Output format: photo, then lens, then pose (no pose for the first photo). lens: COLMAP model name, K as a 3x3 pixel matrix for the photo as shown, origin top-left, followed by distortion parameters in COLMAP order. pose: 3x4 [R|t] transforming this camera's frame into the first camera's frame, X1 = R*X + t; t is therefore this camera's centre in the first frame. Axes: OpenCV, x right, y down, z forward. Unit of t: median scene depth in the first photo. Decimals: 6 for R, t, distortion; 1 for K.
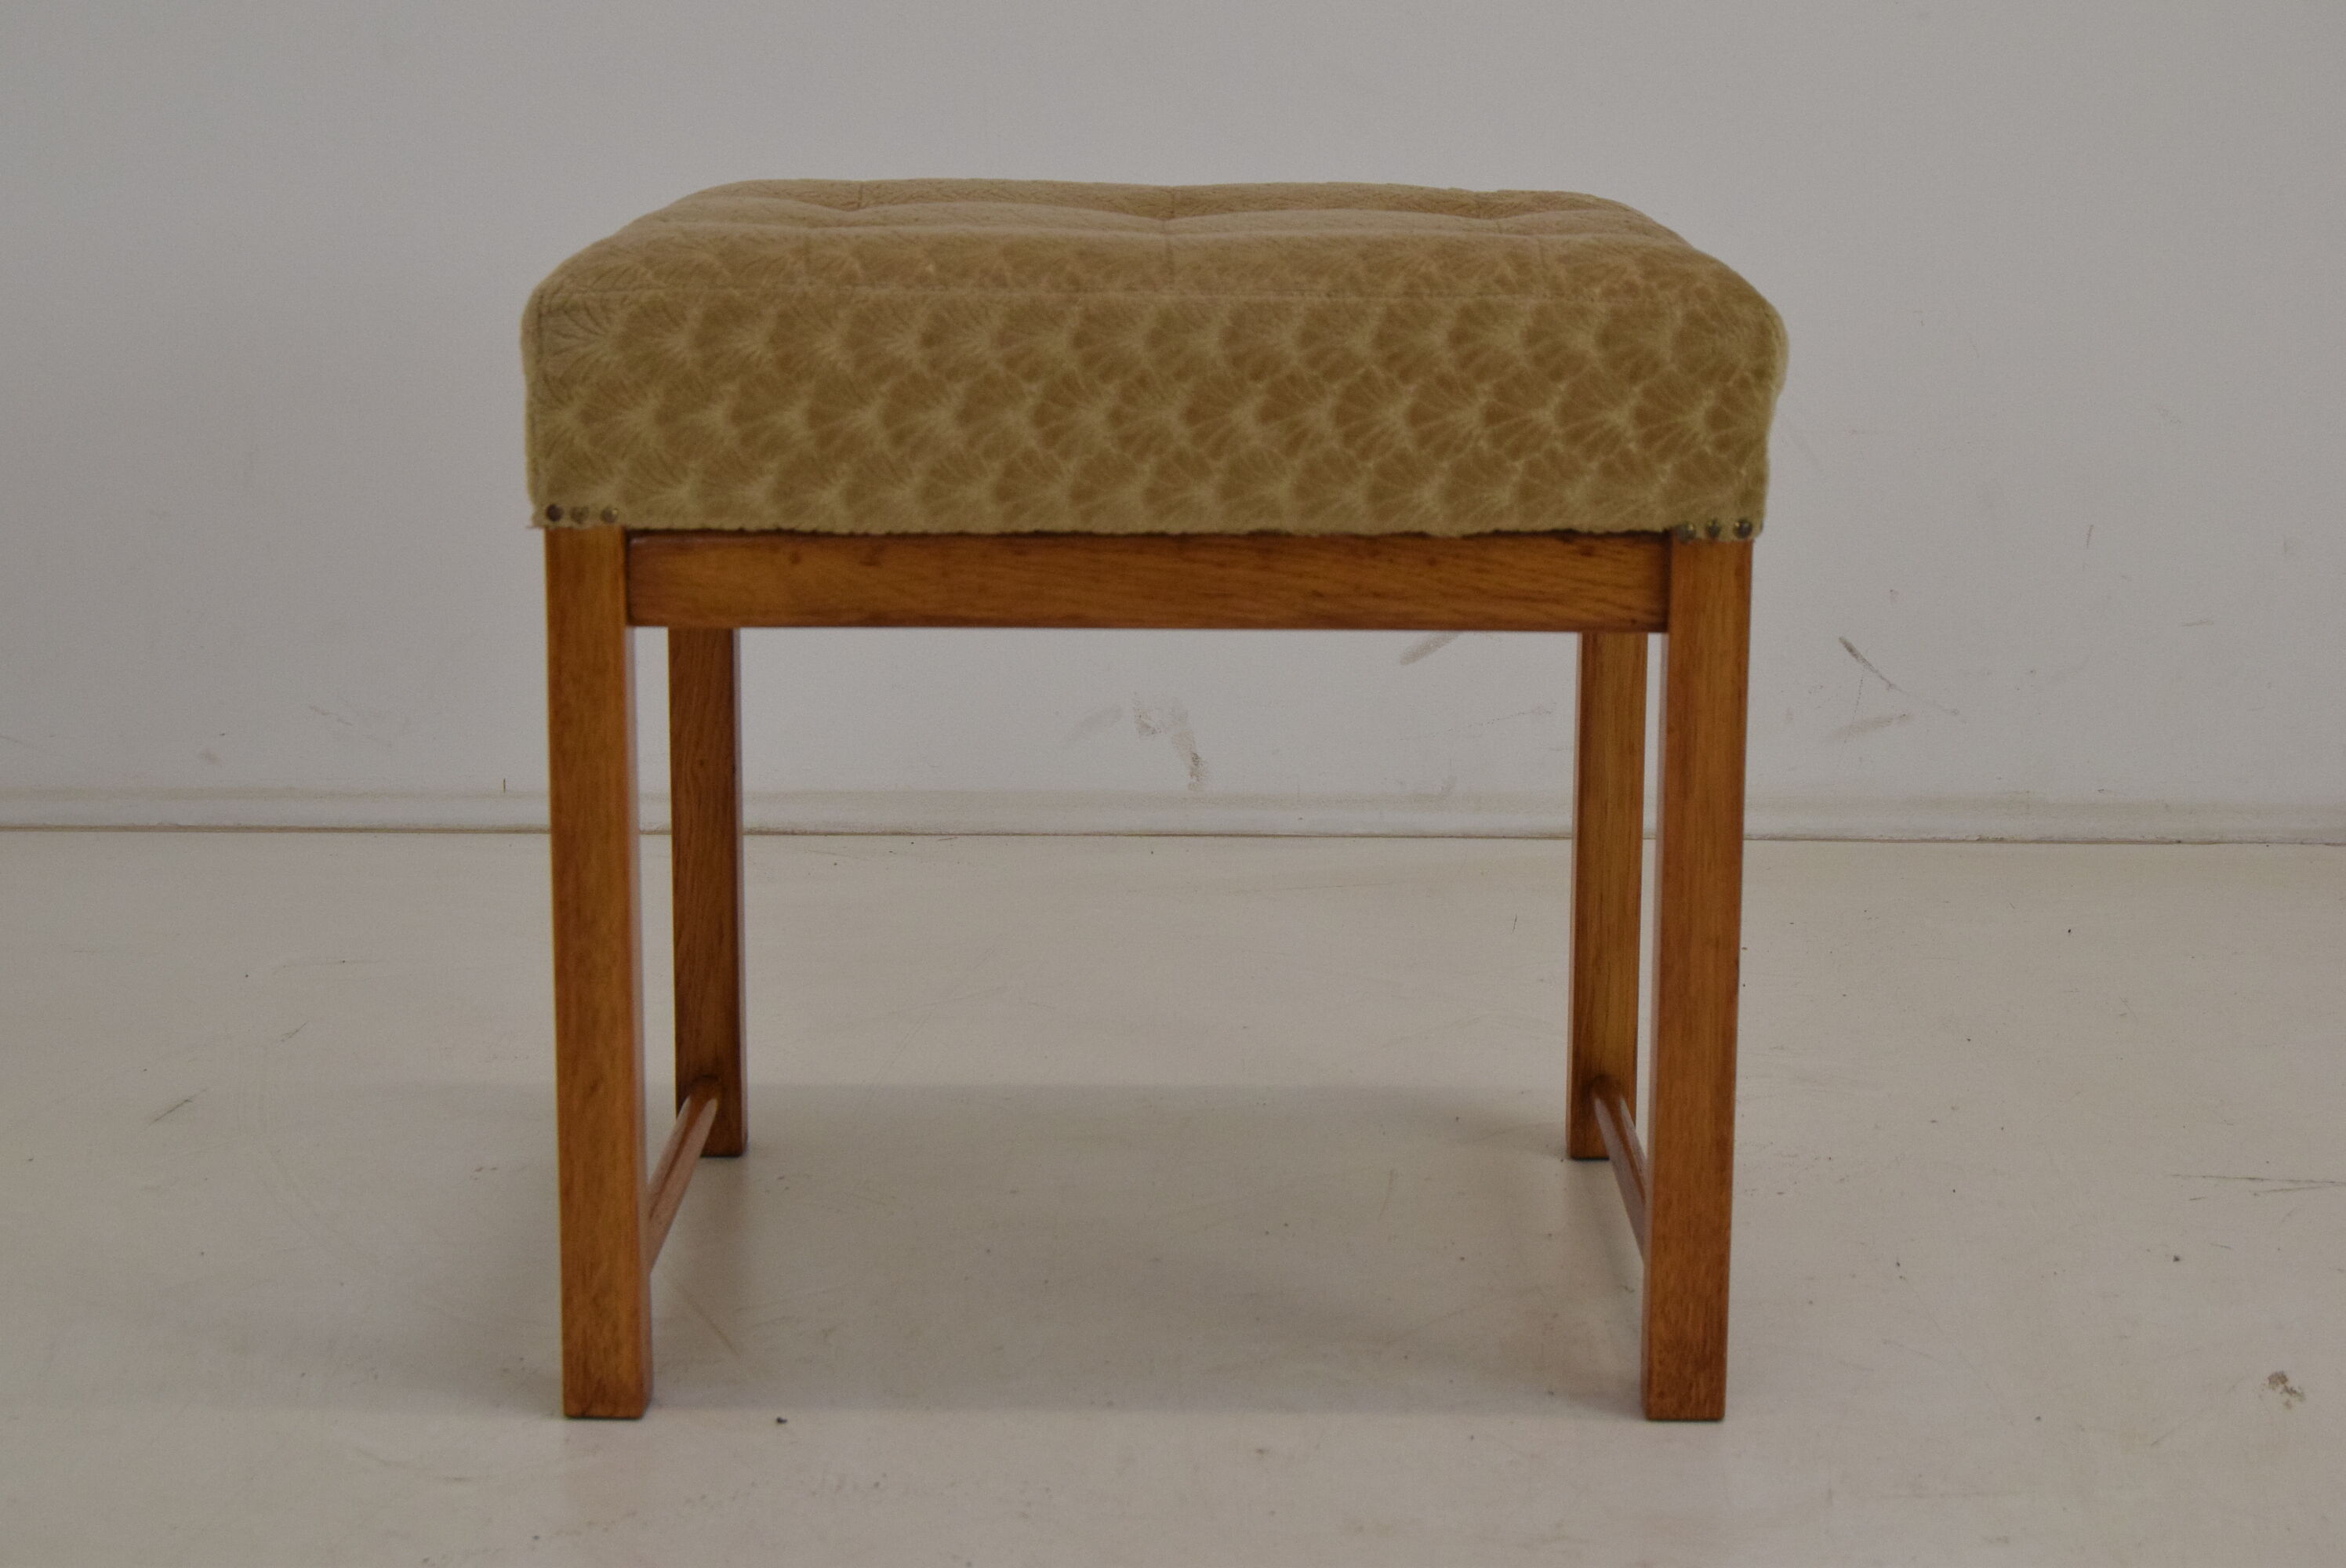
lens RADIAL K [[4277.4, 0, 1171.7], [0, 4277.4, 730.9], [0, 0, 1]] dist [-0.025464, 0.000000]
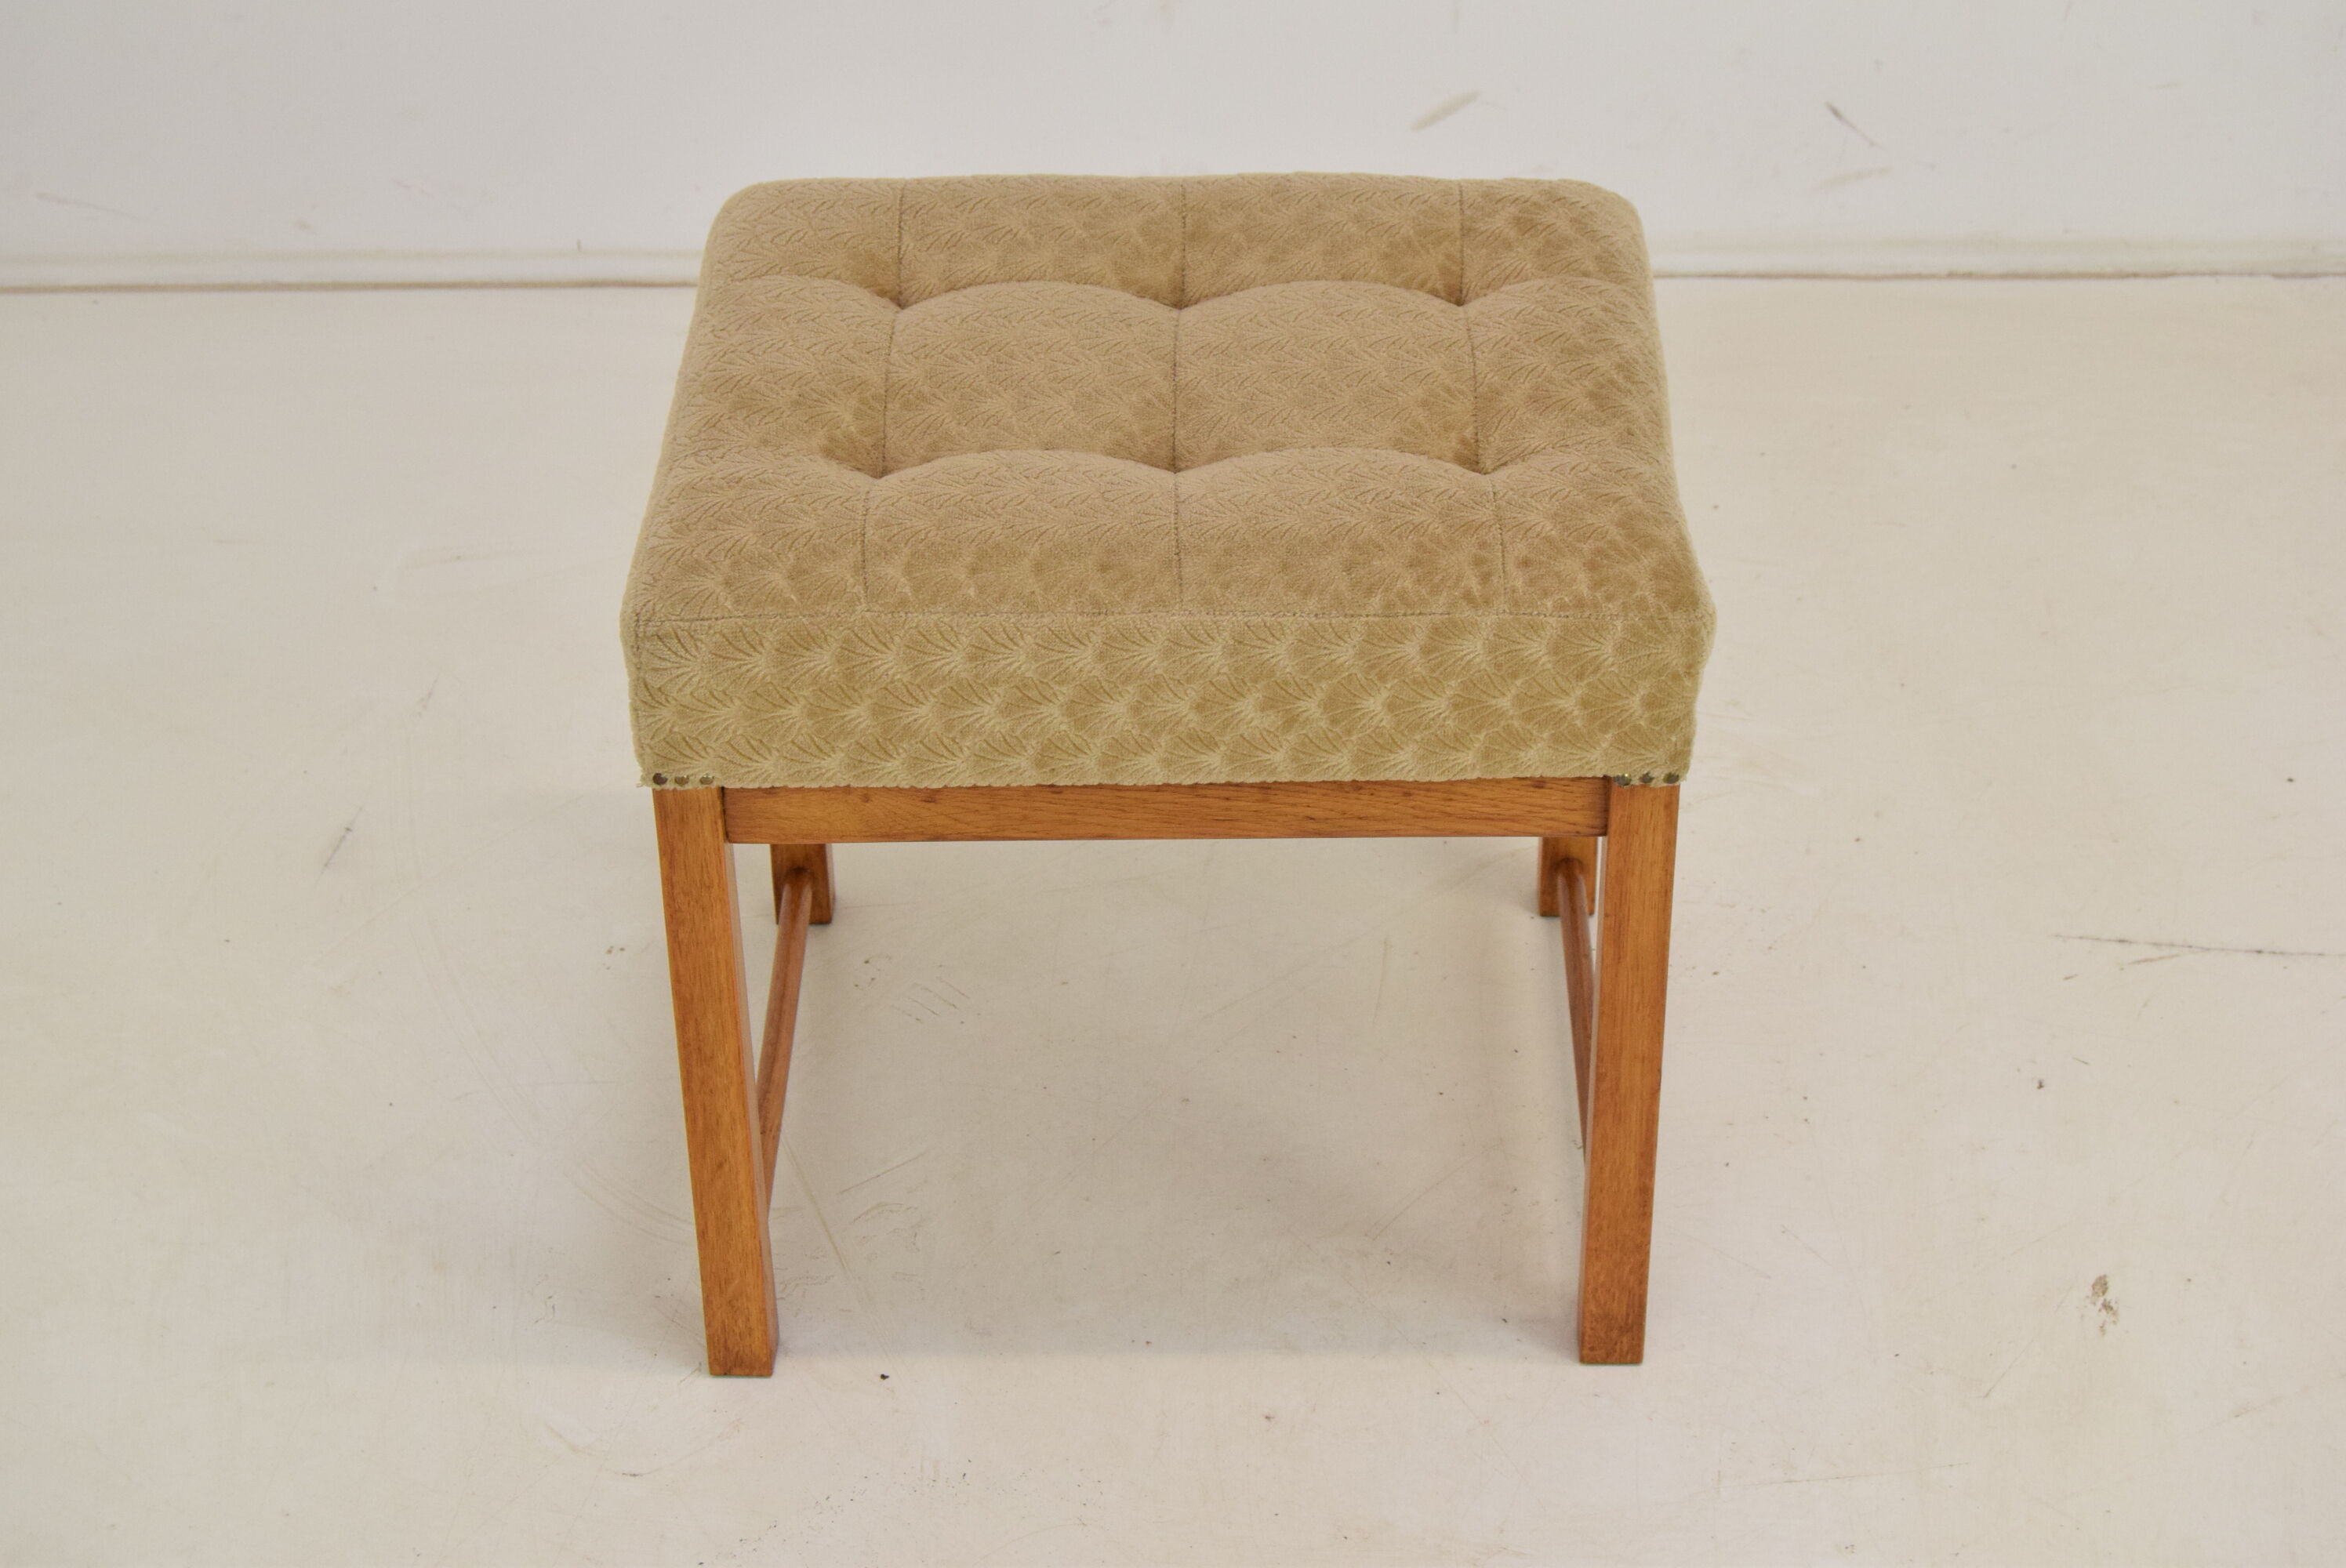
lens RADIAL K [[4321.0, 0, 1161.2], [0, 4321.0, 794.3], [0, 0, 1]] dist [-0.027690, 0.000000]
pose [[0.999749, -0.013249, -0.018057, 0.014739], [0.019368, 0.916313, 0.399994, -0.512830], [0.011246, -0.400243, 0.916340, -0.088331]]
